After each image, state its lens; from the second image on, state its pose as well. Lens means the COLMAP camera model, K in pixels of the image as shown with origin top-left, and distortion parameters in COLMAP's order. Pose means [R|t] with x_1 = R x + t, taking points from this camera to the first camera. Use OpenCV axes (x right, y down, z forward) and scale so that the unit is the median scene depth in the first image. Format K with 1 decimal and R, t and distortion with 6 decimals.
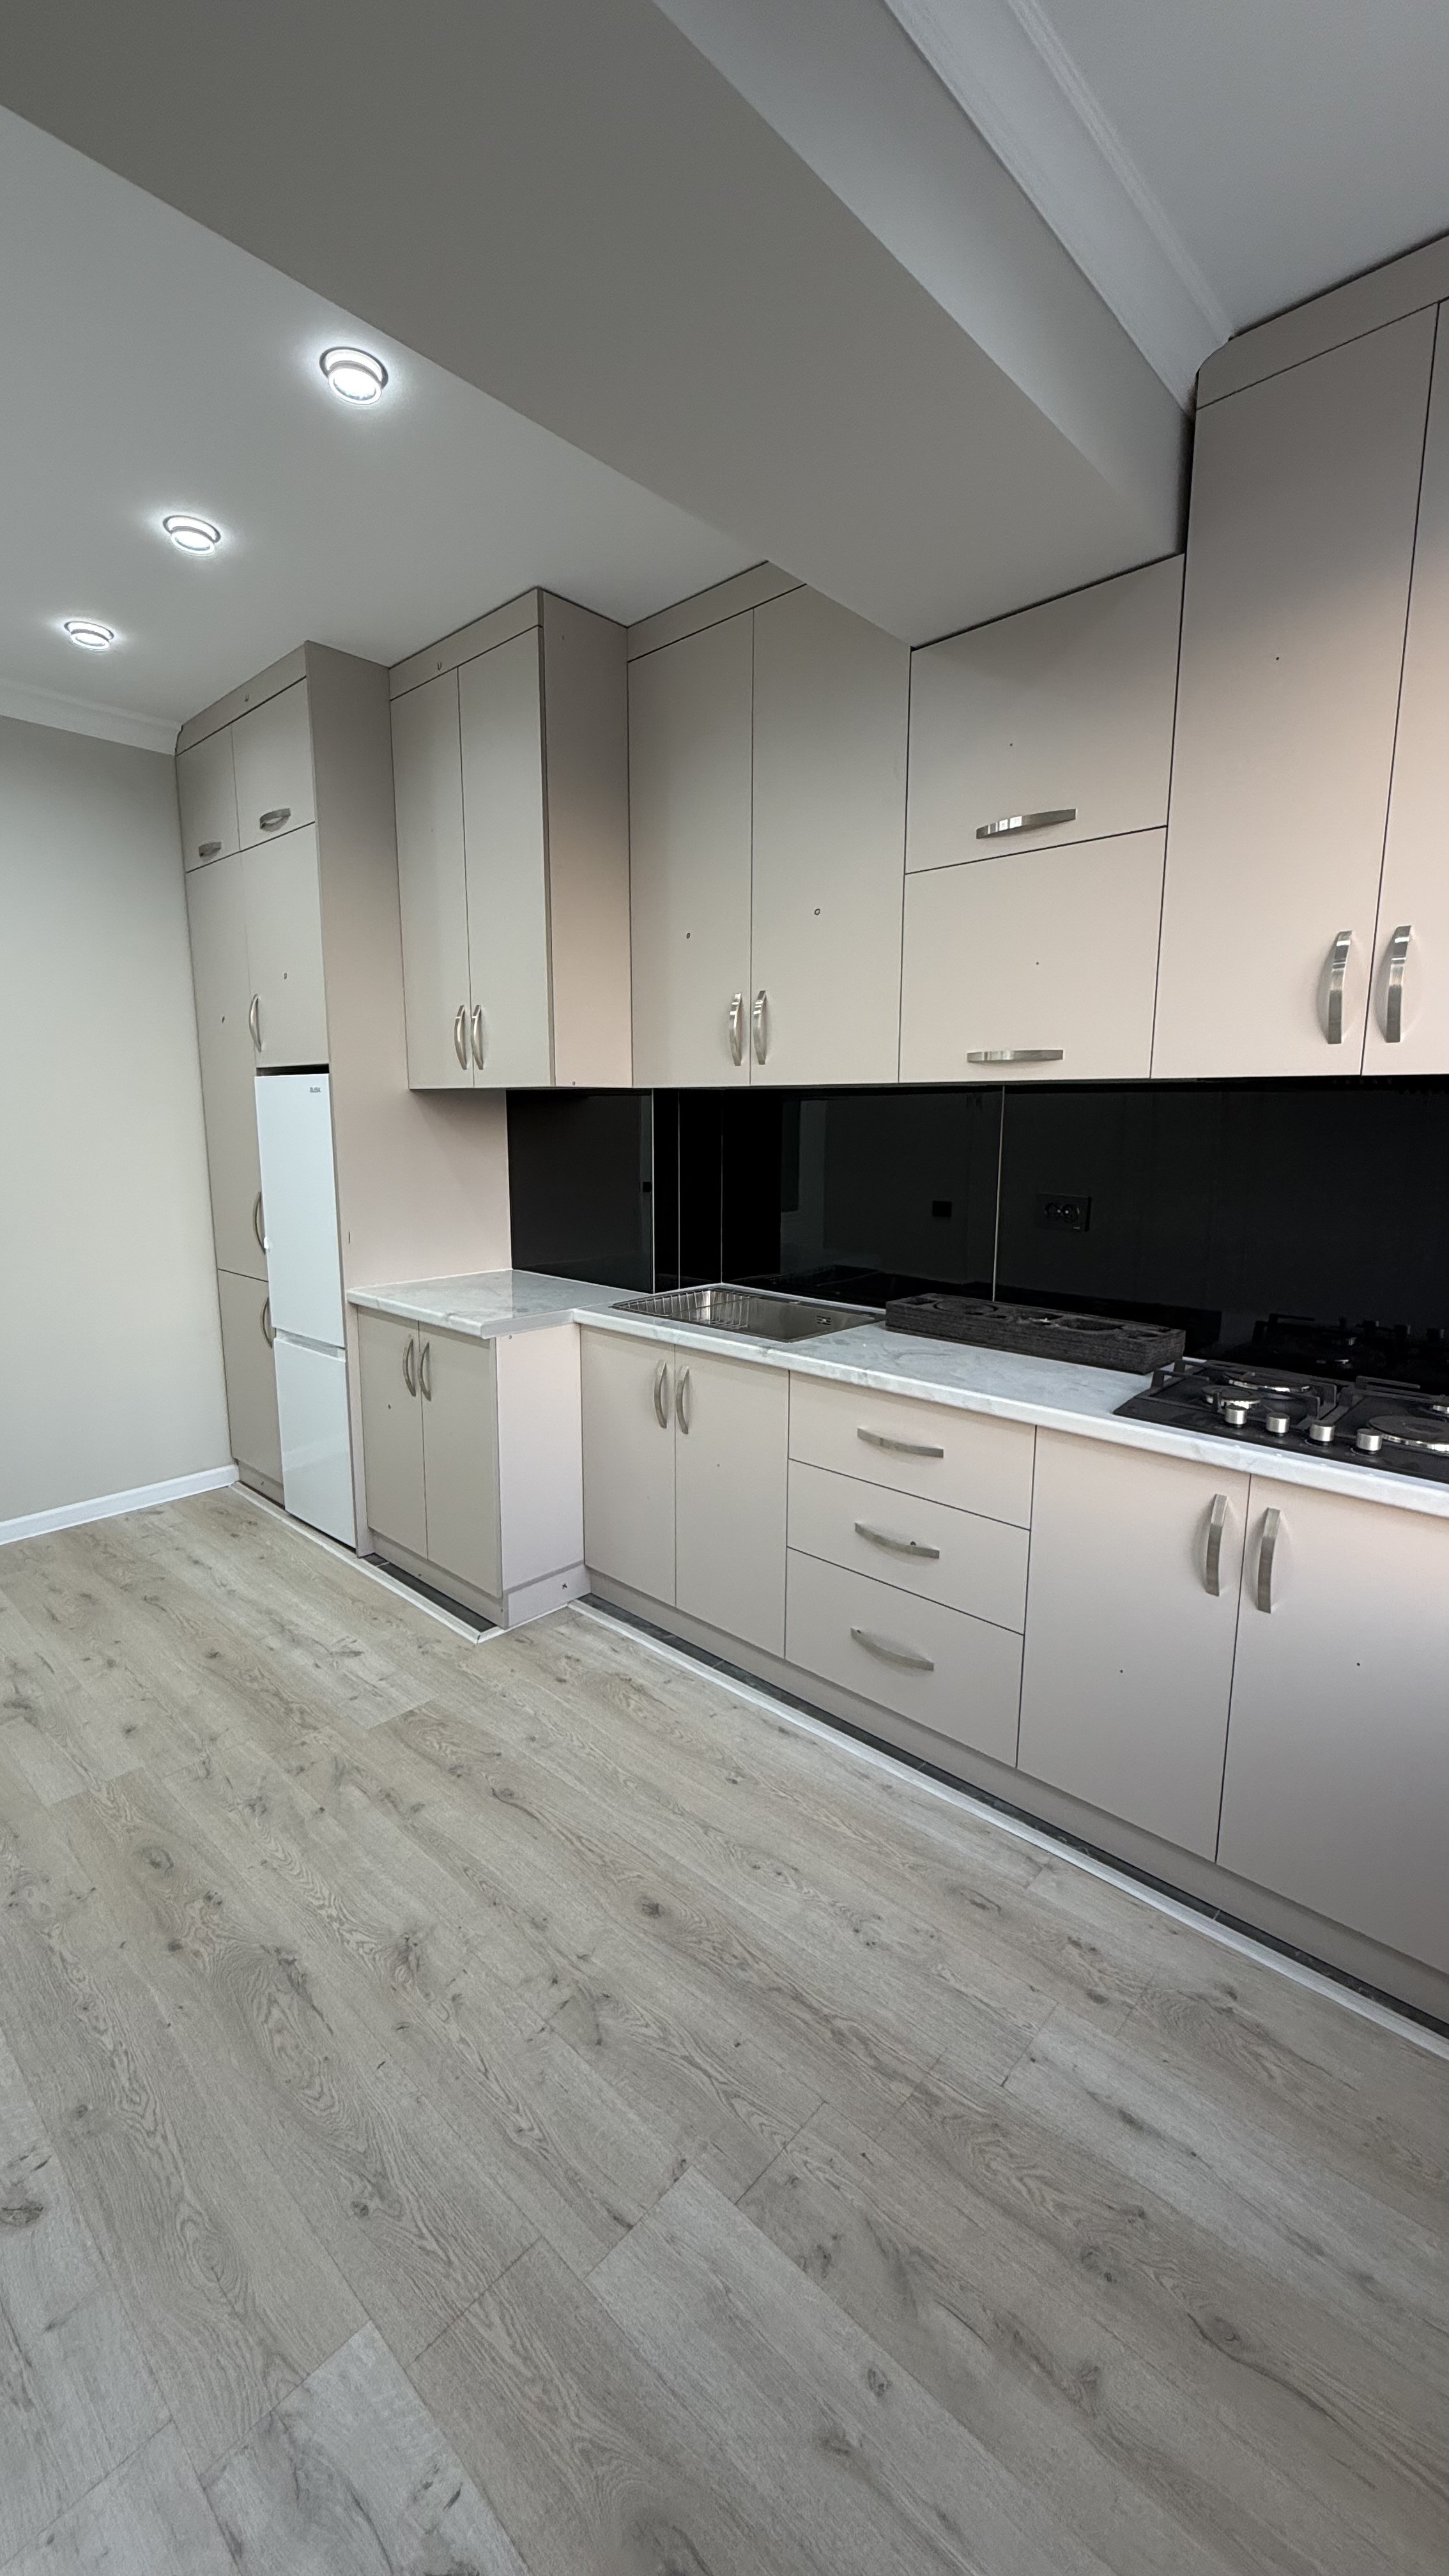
lens RADIAL K [[1024.6, 0, 729.9], [0, 1024.6, 1277.9], [0, 0, 1]] dist [-0.000980, 0.000282]
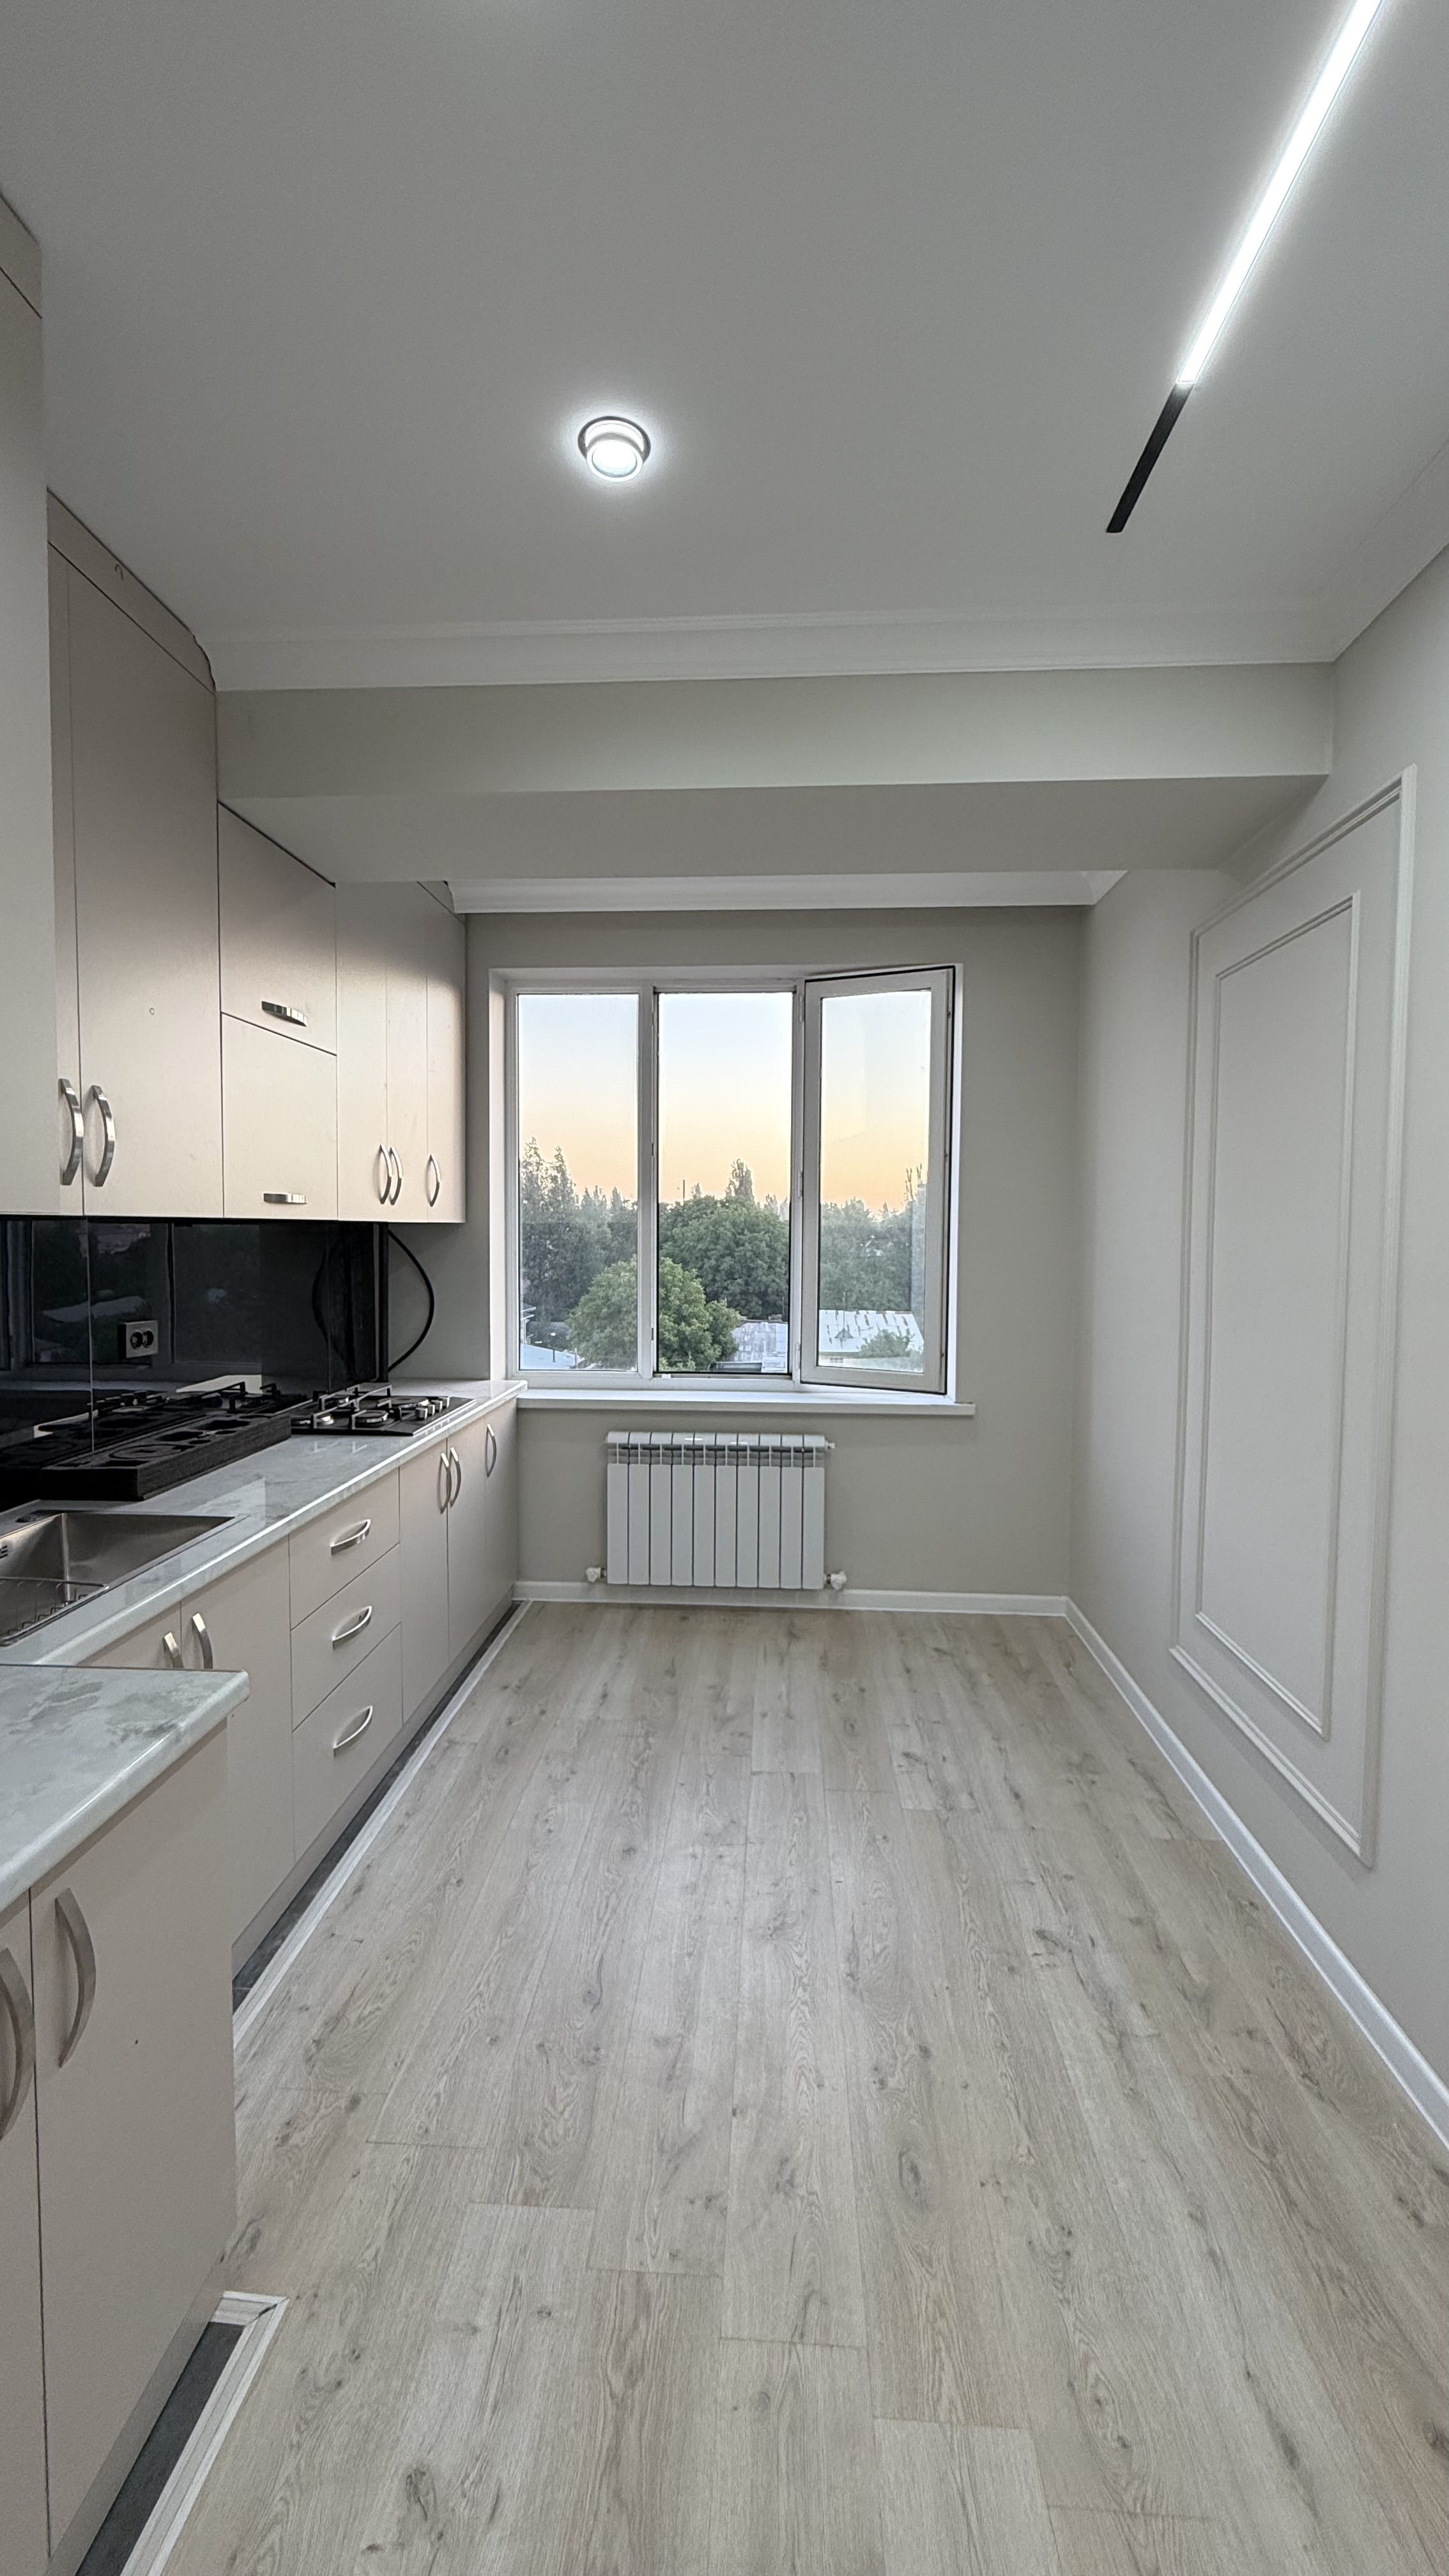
lens RADIAL K [[1024.6, 0, 716.7], [0, 1024.6, 1274.4], [0, 0, 1]] dist [-0.000980, 0.000282]
pose [[-0.630334, -0.043573, 0.775100, -0.952674], [0.115145, 0.982133, 0.148850, -0.244647], [-0.767737, 0.183074, -0.614055, 1.336071]]
